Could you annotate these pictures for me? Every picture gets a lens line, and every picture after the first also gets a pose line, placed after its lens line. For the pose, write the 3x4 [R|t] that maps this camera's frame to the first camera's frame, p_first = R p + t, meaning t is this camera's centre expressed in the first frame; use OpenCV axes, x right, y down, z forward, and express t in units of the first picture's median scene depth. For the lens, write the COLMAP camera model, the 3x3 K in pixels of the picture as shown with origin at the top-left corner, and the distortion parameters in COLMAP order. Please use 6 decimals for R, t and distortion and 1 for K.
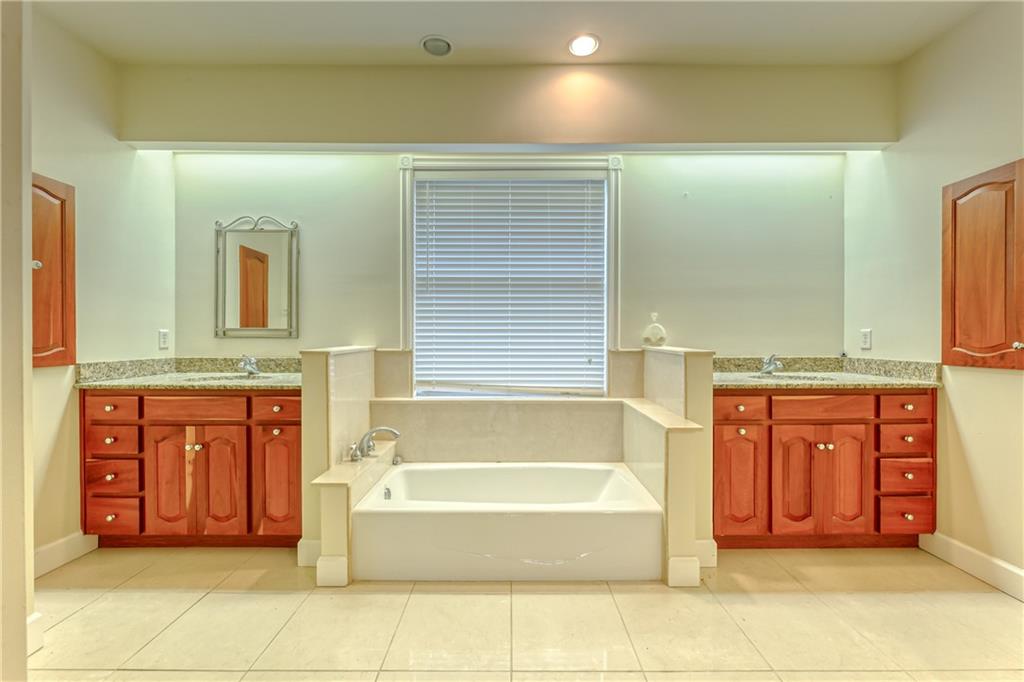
lens RADIAL K [[428.2, 0, 514.1], [0, 428.2, 339.5], [0, 0, 1]] dist [-0.000652, -0.000114]
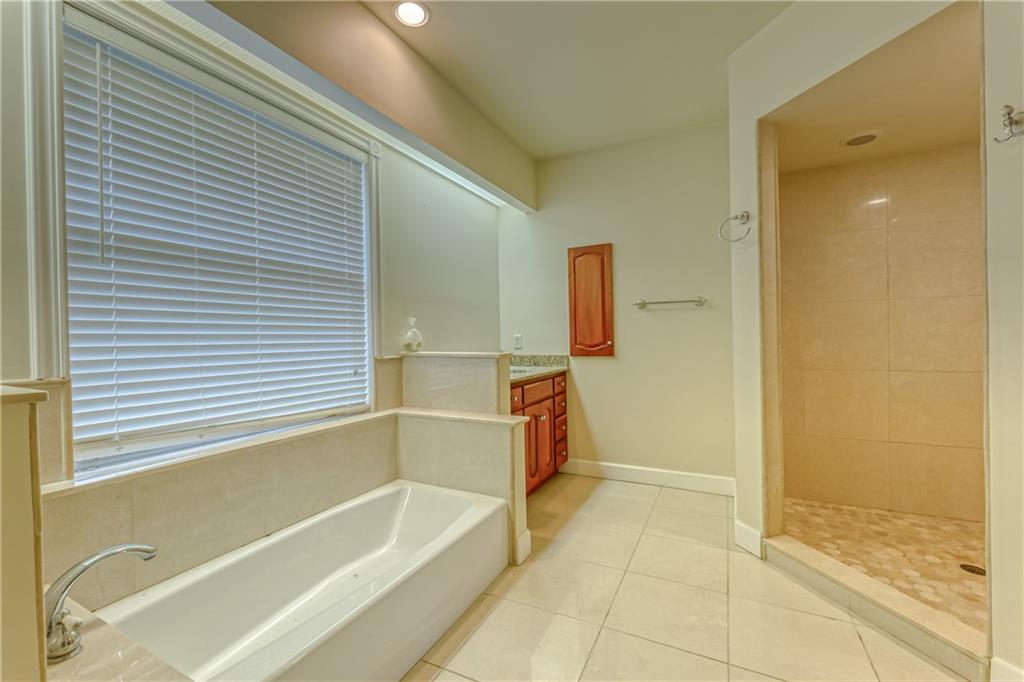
lens RADIAL K [[428.2, 0, 513.6], [0, 428.2, 338.2], [0, 0, 1]] dist [-0.000652, -0.000114]
pose [[0.446989, -0.006833, 0.894513, -0.460349], [0.022370, 0.999743, -0.003542, -0.007313], [-0.894260, 0.021593, 0.447027, 0.363670]]
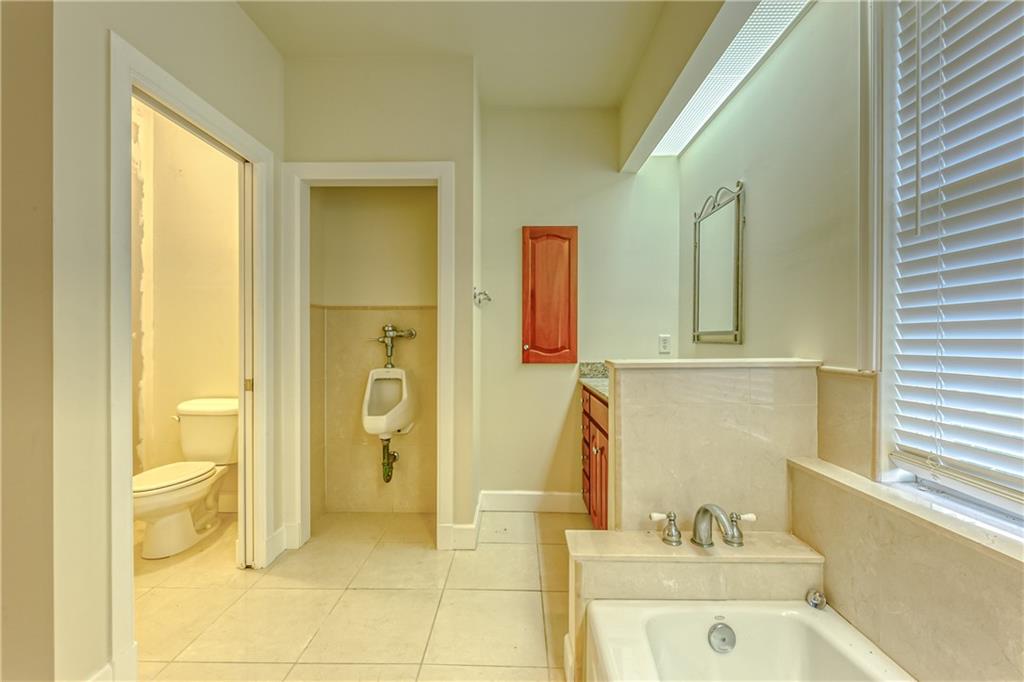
lens RADIAL K [[428.2, 0, 513.7], [0, 428.2, 341.8], [0, 0, 1]] dist [-0.000652, -0.000114]
pose [[-0.025526, 0.002362, -0.999671, 0.217926], [-0.008124, 0.999964, 0.002570, -0.005863], [0.999641, 0.008187, -0.025505, 0.663253]]
